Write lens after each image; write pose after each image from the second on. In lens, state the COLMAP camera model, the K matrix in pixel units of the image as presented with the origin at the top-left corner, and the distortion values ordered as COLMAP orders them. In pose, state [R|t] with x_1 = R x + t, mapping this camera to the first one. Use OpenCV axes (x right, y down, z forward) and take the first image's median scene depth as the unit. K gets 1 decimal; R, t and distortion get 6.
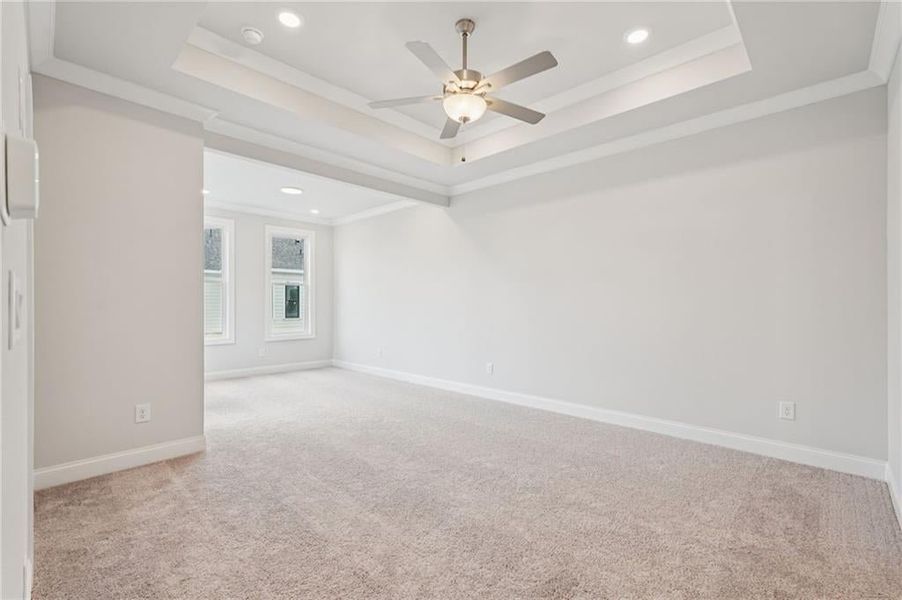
lens RADIAL K [[400.5, 0, 452.1], [0, 400.5, 301.2], [0, 0, 1]] dist [-0.011939, 0.007607]
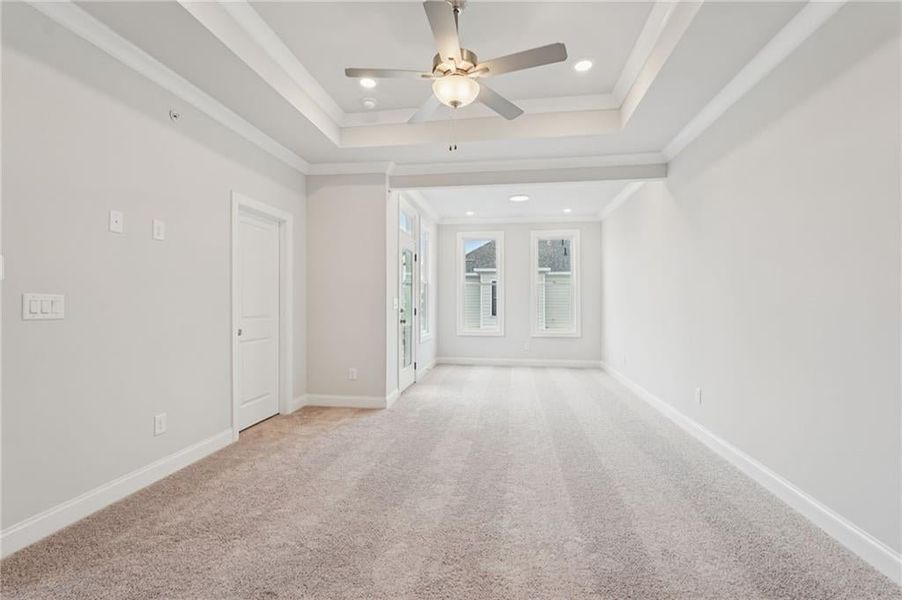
lens RADIAL K [[400.5, 0, 452.7], [0, 400.5, 301.7], [0, 0, 1]] dist [-0.011939, 0.007607]
pose [[0.578811, 0.001562, -0.815460, 0.417115], [0.003840, 0.999982, 0.004641, -0.002084], [0.815453, -0.005818, 0.578794, 0.247381]]
